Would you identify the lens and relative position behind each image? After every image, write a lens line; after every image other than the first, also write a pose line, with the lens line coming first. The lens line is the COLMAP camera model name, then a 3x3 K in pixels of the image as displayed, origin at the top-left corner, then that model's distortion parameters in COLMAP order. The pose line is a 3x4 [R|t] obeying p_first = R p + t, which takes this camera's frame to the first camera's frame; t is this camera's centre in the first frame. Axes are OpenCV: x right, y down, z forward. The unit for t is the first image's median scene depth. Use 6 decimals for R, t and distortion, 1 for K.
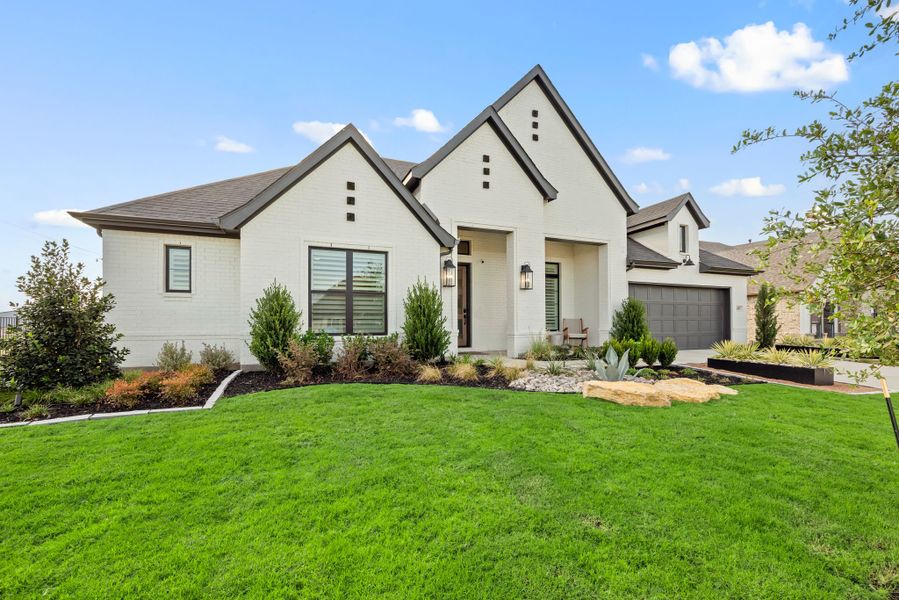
lens RADIAL K [[376.2, 0, 452.4], [0, 376.2, 314.4], [0, 0, 1]] dist [-0.000082, -0.000306]
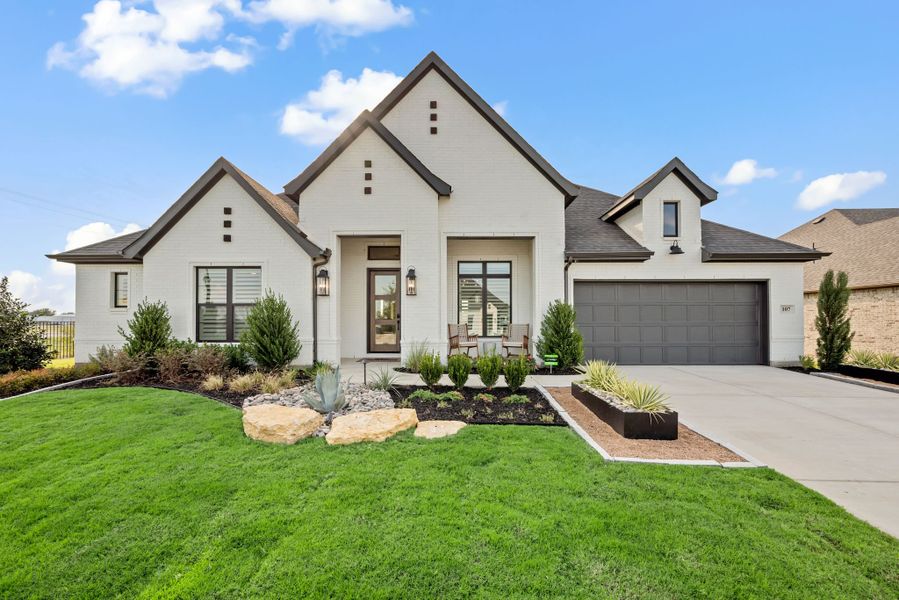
lens RADIAL K [[376.2, 0, 452.4], [0, 376.2, 314.4], [0, 0, 1]] dist [-0.000082, -0.000306]
pose [[0.924577, -0.007765, -0.380917, 0.620588], [0.010075, 0.999941, 0.004072, -0.020182], [0.380863, -0.007602, 0.924600, 0.157803]]
